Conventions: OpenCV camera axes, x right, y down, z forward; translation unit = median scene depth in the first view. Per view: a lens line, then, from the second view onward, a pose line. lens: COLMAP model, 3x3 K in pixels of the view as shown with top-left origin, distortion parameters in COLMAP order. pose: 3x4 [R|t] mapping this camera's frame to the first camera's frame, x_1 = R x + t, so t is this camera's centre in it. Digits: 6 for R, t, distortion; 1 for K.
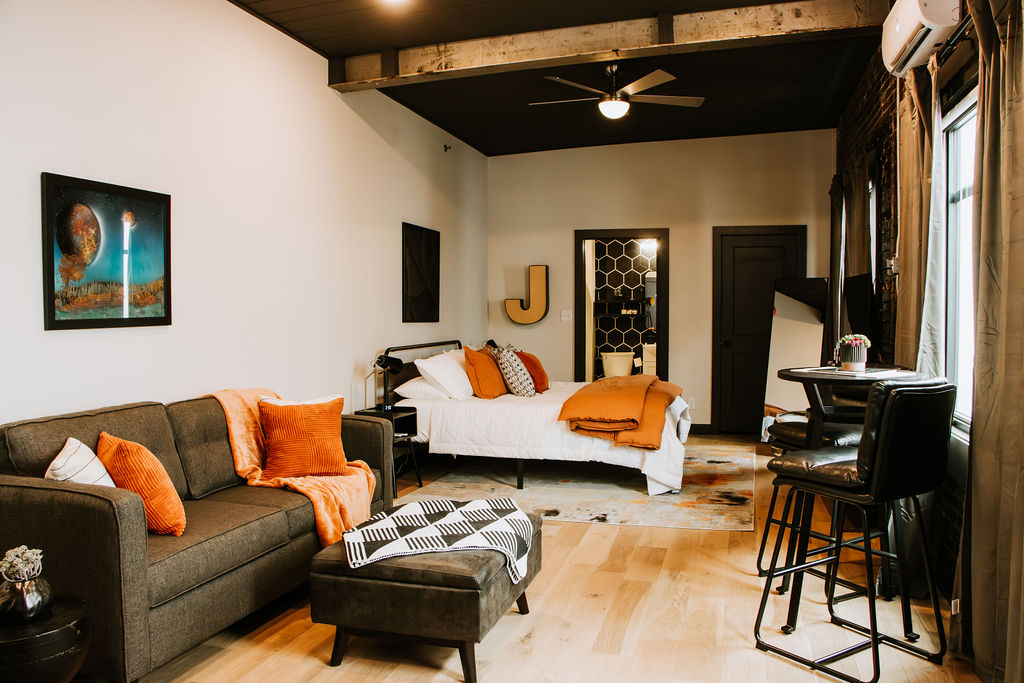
lens RADIAL K [[830.1, 0, 512.0], [0, 830.1, 341.5], [0, 0, 1]] dist [-0.126709, 0.000432]
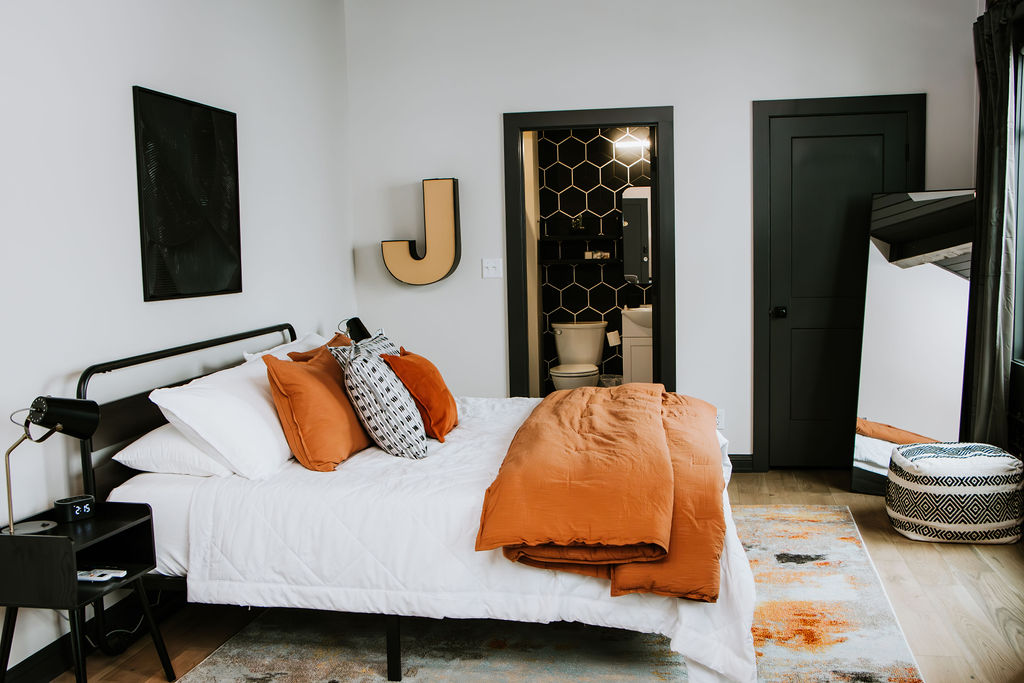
lens RADIAL K [[1025.6, 0, 512.0], [0, 1025.6, 341.5], [0, 0, 1]] dist [-0.047451, 0.000832]
pose [[0.996549, -0.032014, 0.076582, 0.052322], [0.027561, 0.997907, 0.058506, -0.046924], [-0.078295, -0.056193, 0.995345, 0.657766]]
